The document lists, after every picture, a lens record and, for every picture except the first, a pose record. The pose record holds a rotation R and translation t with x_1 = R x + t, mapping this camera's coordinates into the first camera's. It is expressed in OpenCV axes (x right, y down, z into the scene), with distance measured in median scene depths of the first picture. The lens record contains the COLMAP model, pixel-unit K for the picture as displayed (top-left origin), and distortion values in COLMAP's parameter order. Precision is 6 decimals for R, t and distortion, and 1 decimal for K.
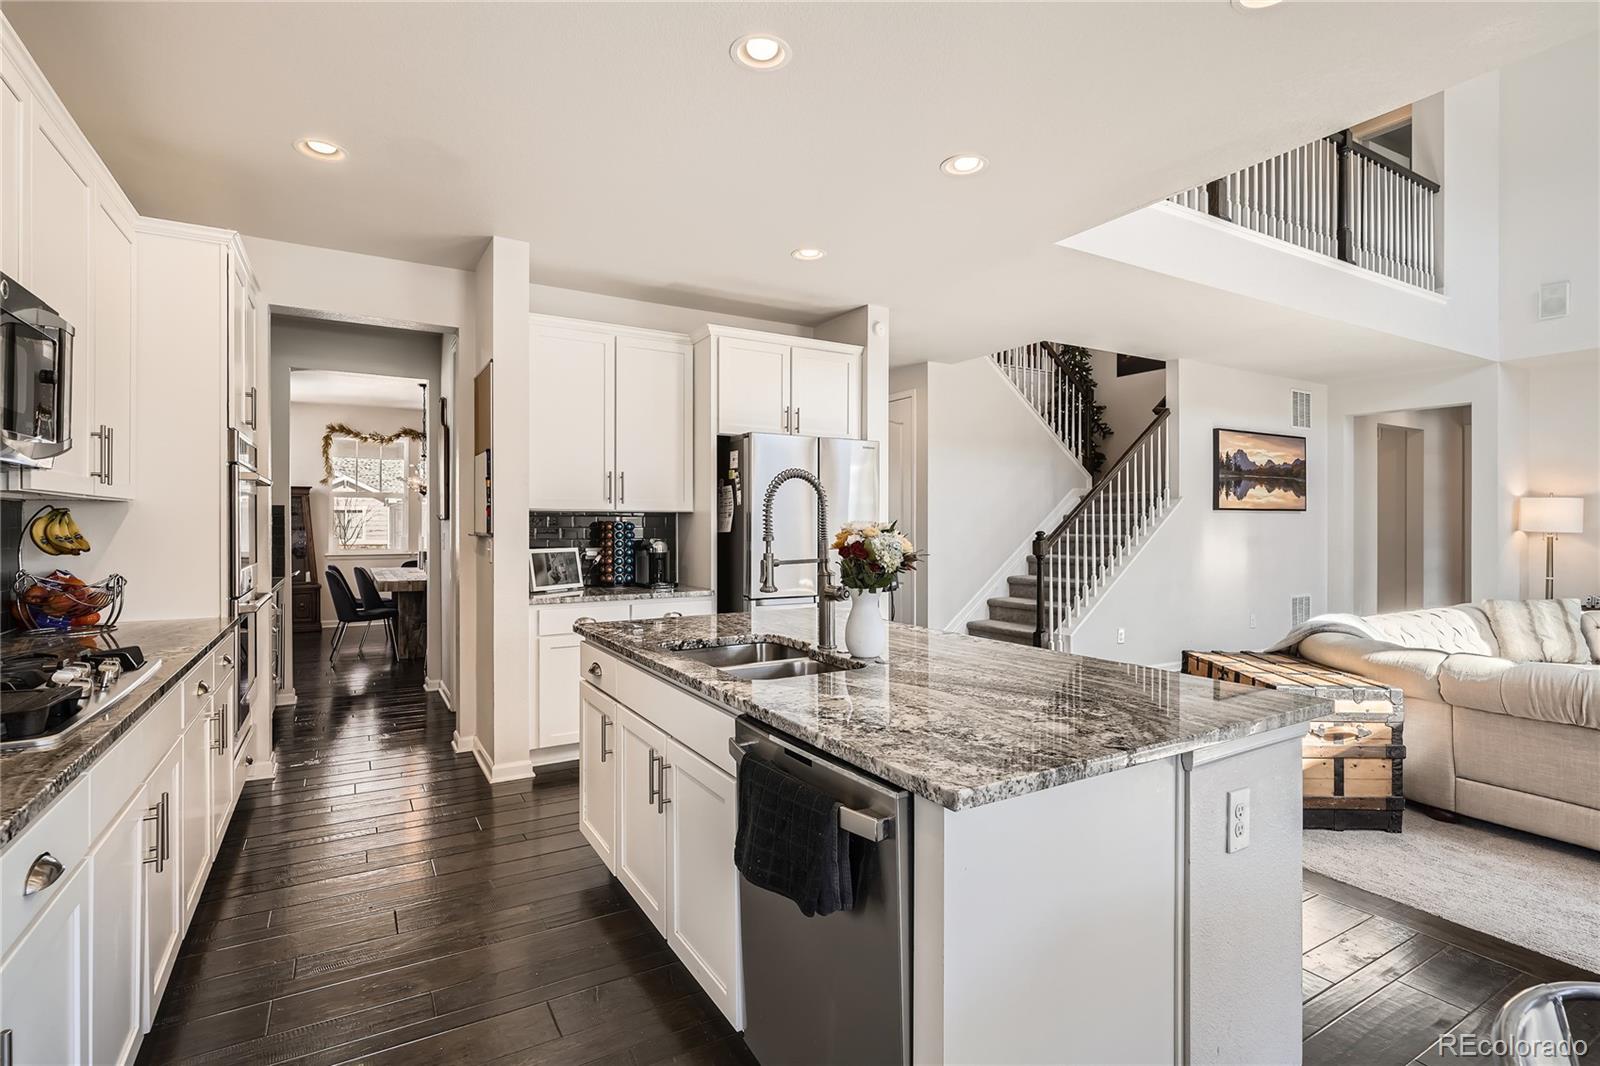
lens RADIAL K [[762.1, 0, 796.4], [0, 762.1, 524.6], [0, 0, 1]] dist [-0.008051, 0.001677]
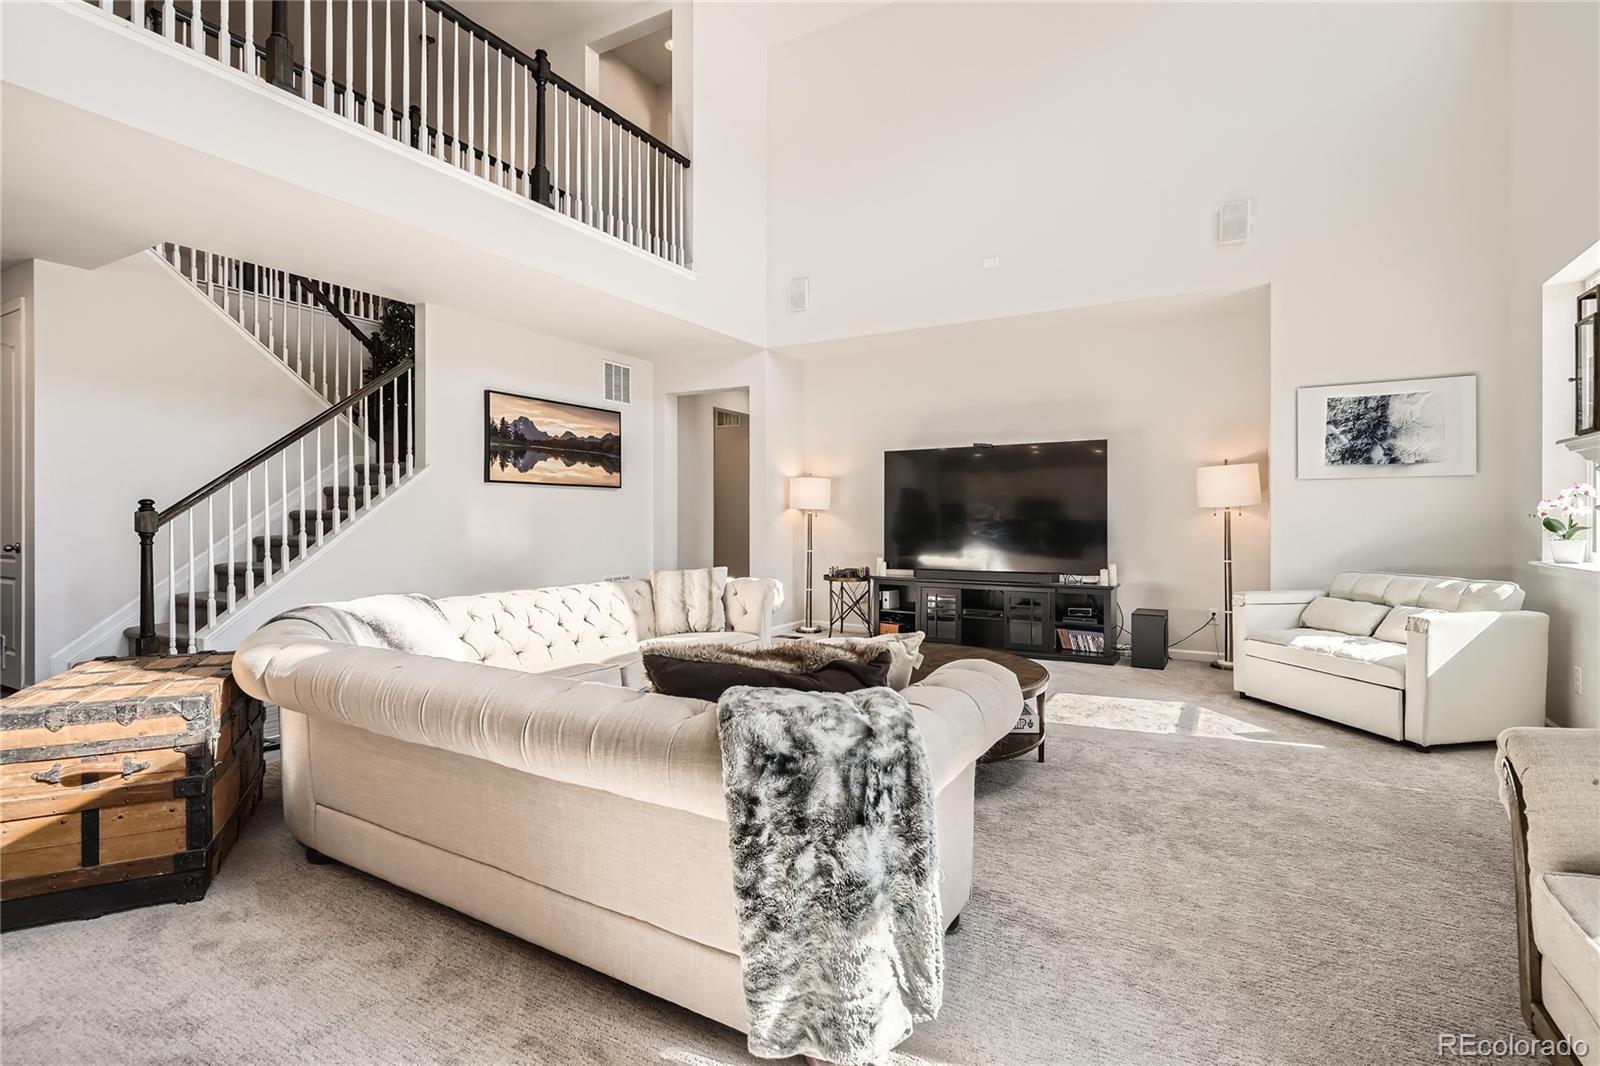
lens RADIAL K [[762.1, 0, 797.7], [0, 762.1, 519.1], [0, 0, 1]] dist [-0.008051, 0.001677]
pose [[0.865660, -0.000707, 0.500632, 0.420207], [-0.000067, 0.999999, 0.001528, 0.022469], [-0.500632, -0.001356, 0.865659, 0.049184]]
